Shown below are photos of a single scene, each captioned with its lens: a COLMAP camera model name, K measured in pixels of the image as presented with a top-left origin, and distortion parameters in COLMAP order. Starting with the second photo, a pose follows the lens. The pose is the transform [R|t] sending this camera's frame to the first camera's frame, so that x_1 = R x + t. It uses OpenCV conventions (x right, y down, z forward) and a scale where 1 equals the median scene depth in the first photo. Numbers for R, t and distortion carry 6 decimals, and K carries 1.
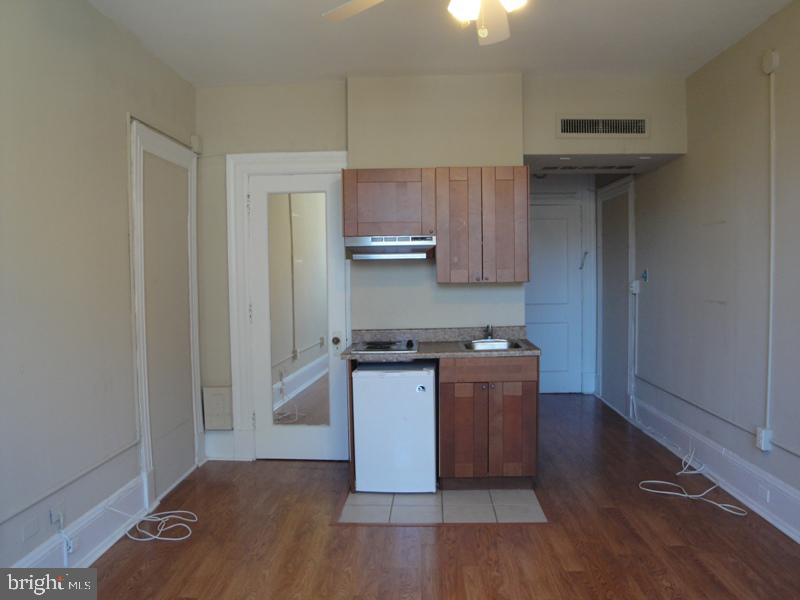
lens RADIAL K [[655.3, 0, 400.0], [0, 655.3, 300.0], [0, 0, 1]] dist [-0.149681, 0.099841]
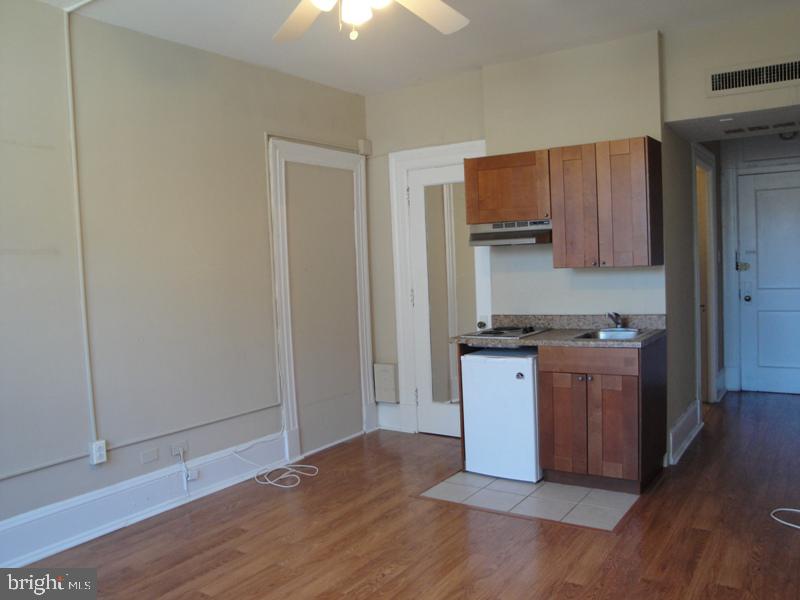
lens RADIAL K [[655.3, 0, 400.0], [0, 655.3, 300.0], [0, 0, 1]] dist [-0.149681, 0.099841]
pose [[0.849232, 0.009907, -0.527927, 0.379526], [0.004835, 0.999636, 0.026535, -0.005768], [0.527998, -0.025087, 0.848875, 0.068269]]
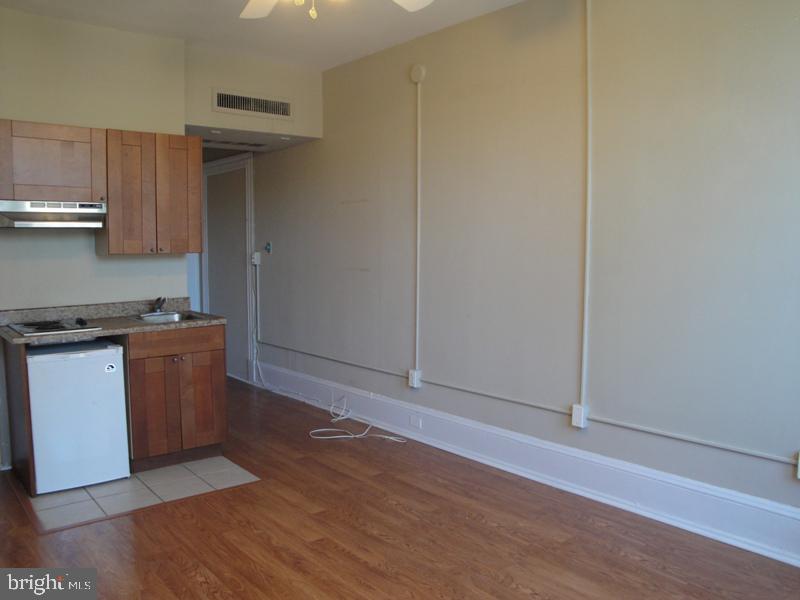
lens RADIAL K [[655.3, 0, 400.0], [0, 655.3, 300.0], [0, 0, 1]] dist [-0.149681, 0.099841]
pose [[0.745112, -0.046184, 0.665339, -0.246276], [0.021439, 0.998743, 0.045318, 0.006724], [-0.666595, -0.019503, 0.745165, 0.052434]]
